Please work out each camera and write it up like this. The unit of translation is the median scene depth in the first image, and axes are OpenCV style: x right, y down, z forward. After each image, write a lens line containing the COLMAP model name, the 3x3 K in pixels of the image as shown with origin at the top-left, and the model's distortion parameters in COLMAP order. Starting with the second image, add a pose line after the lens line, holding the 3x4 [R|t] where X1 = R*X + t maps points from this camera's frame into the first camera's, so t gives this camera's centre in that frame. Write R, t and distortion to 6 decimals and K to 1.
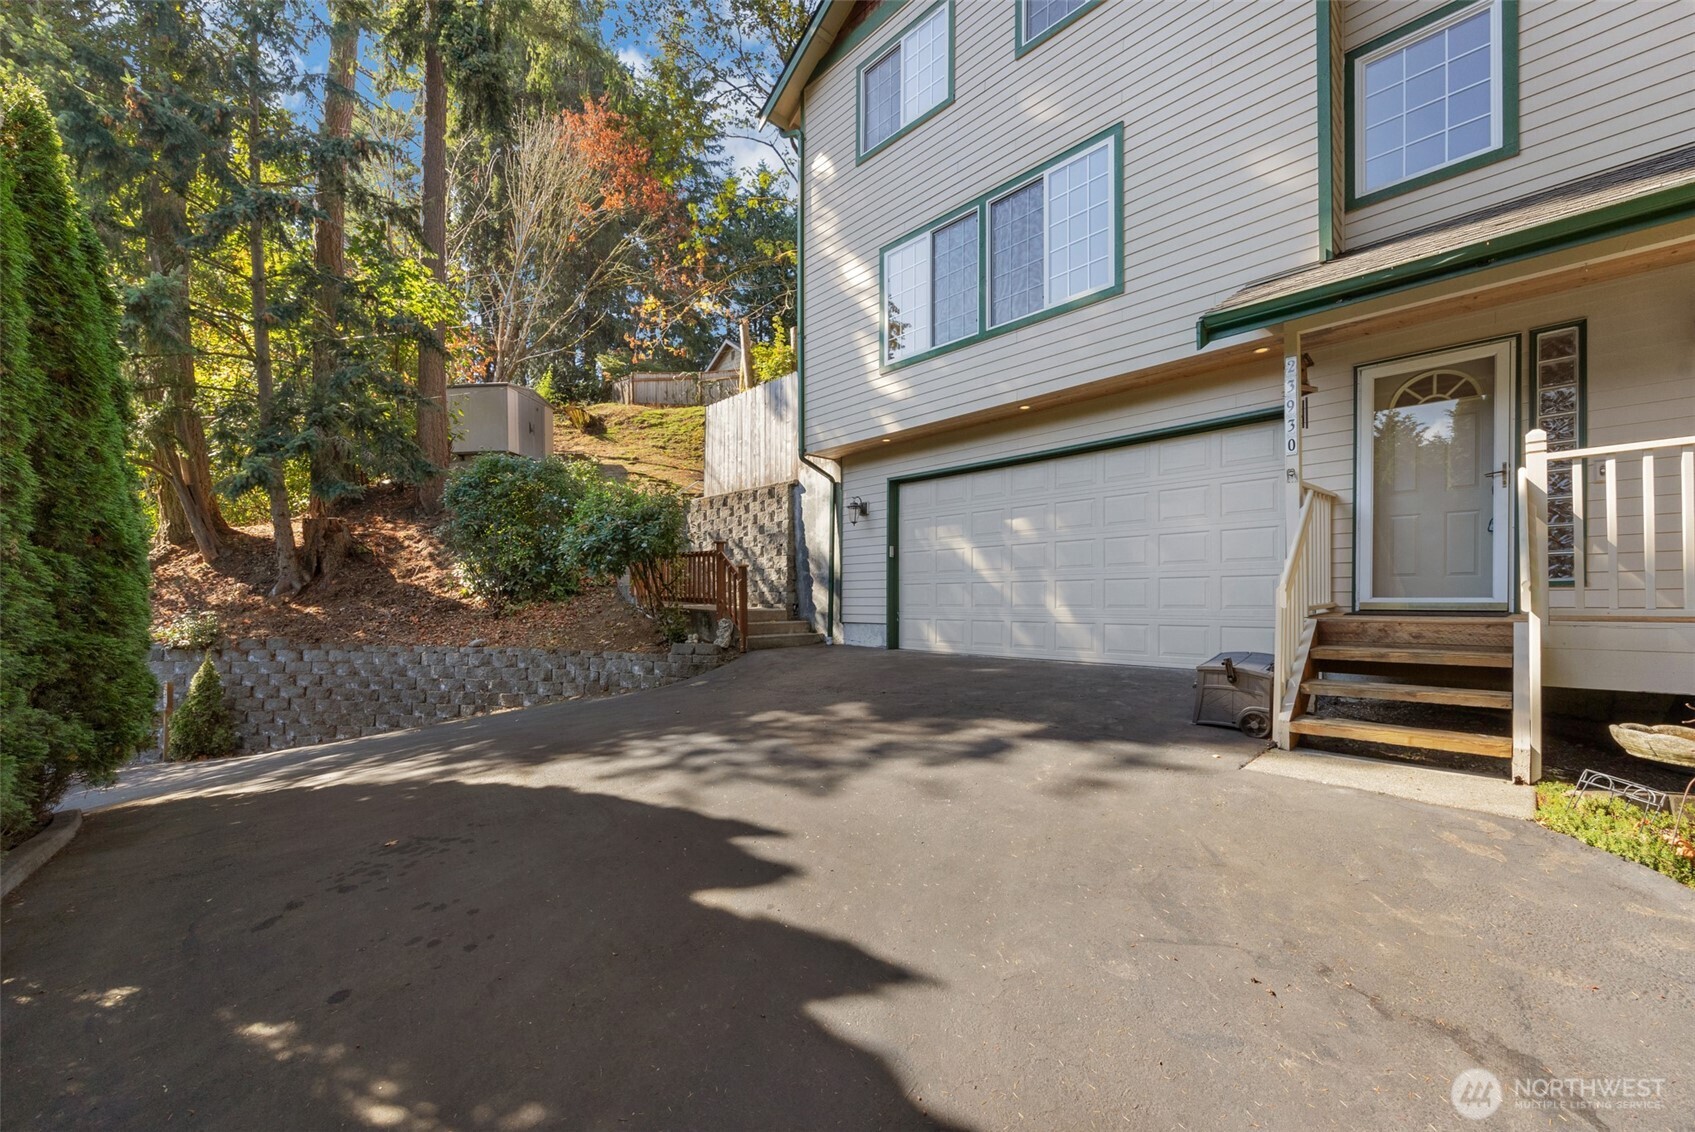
lens RADIAL K [[657.7, 0, 847.5], [0, 657.7, 605.0], [0, 0, 1]] dist [0.000073, 0.000004]
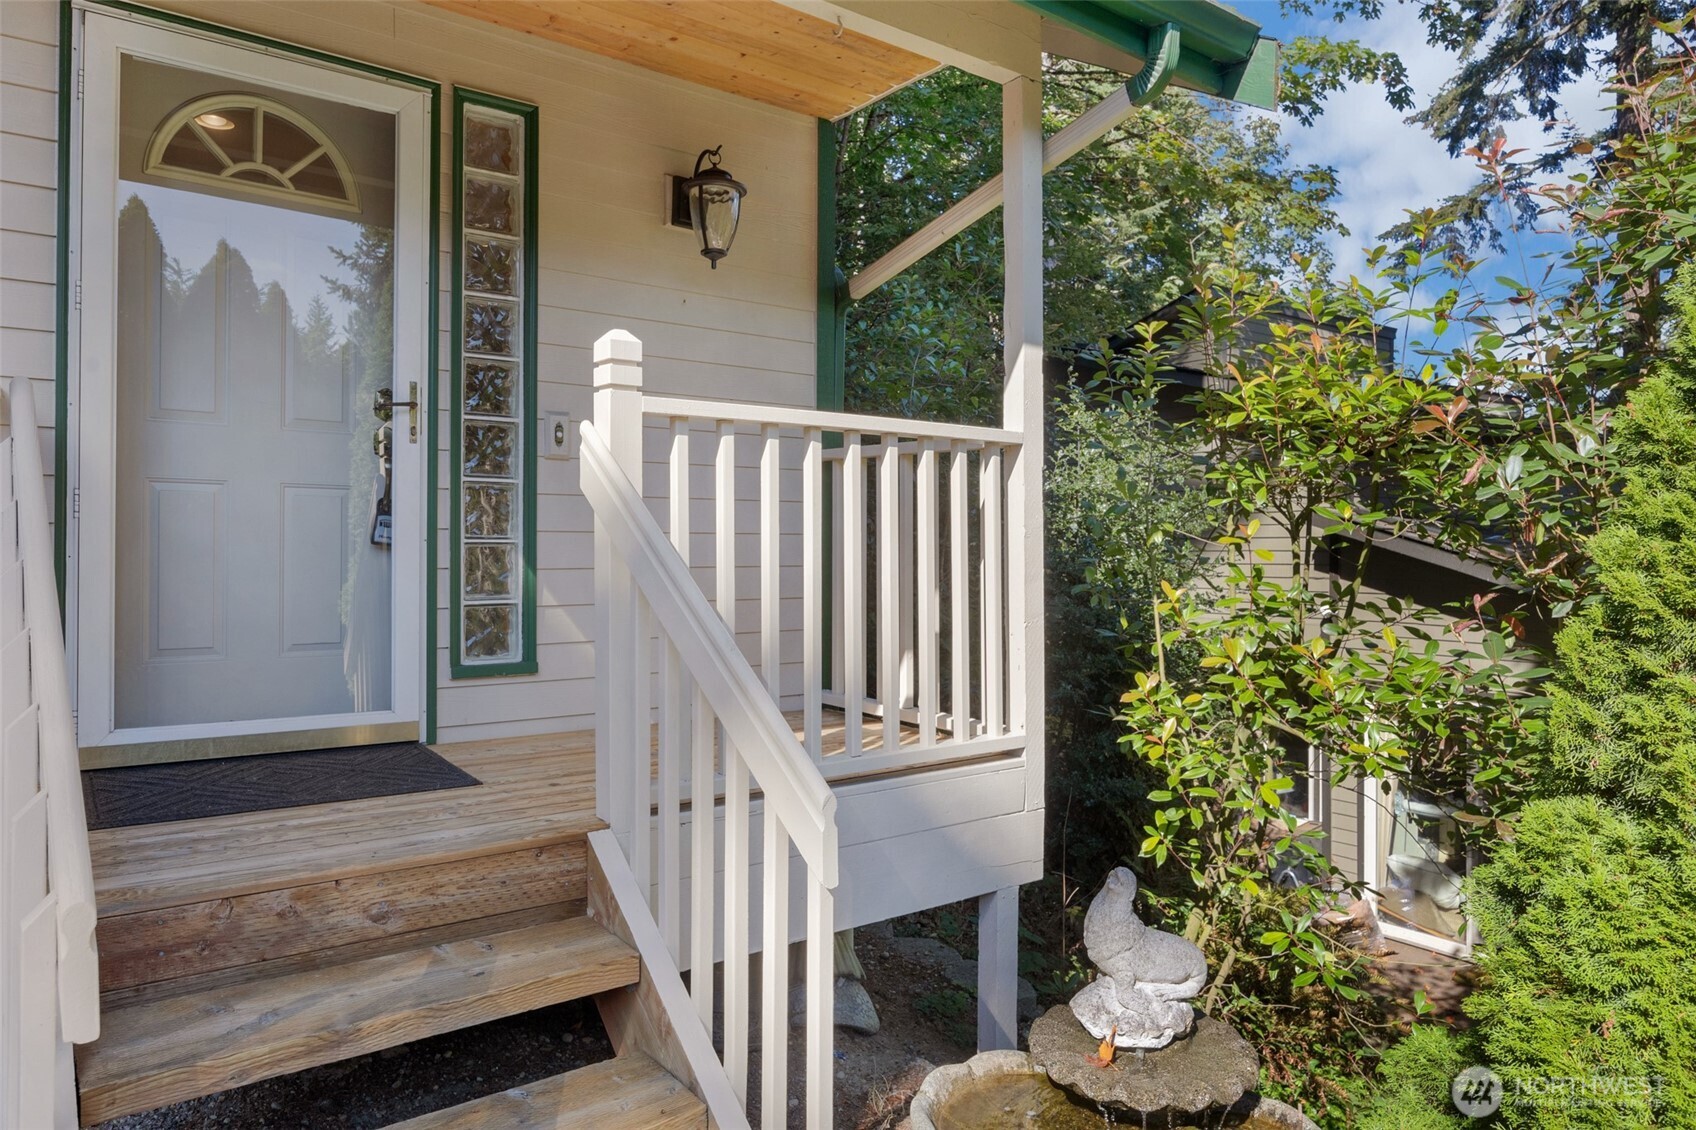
lens RADIAL K [[1130.2, 0, 848.0], [0, 1130.2, 565.0], [0, 0, 1]] dist [0.000227, -0.000289]
pose [[0.120383, -0.007705, 0.992698, 0.328723], [-0.007135, 0.999937, 0.008627, -0.110792], [-0.992702, -0.008122, 0.120321, 0.648073]]
